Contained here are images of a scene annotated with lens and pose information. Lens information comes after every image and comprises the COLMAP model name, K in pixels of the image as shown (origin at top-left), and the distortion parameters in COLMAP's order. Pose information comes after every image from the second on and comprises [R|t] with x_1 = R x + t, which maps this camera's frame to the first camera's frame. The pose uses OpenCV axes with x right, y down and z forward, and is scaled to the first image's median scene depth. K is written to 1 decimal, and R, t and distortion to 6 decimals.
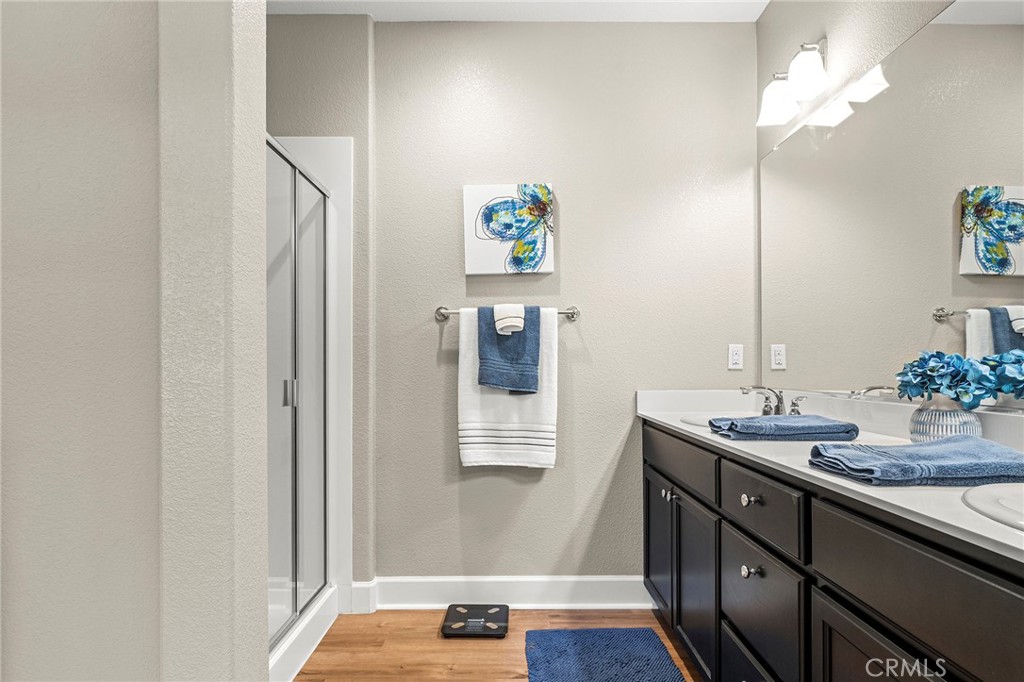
lens RADIAL K [[534.4, 0, 509.5], [0, 534.4, 366.9], [0, 0, 1]] dist [-0.003705, 0.000001]
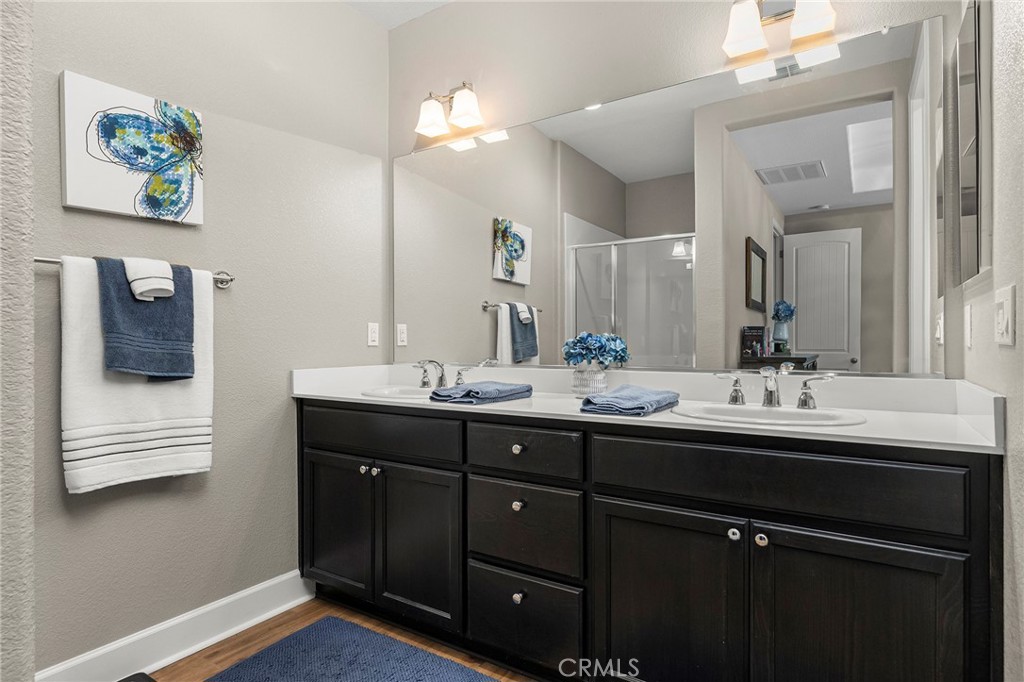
lens RADIAL K [[553.5, 0, 511.4], [0, 553.5, 341.7], [0, 0, 1]] dist [-0.000585, -0.001005]
pose [[0.541567, 0.001946, 0.840655, -0.367265], [0.003158, 0.999986, -0.004350, 0.001398], [-0.840651, 0.005011, 0.541553, 0.168419]]
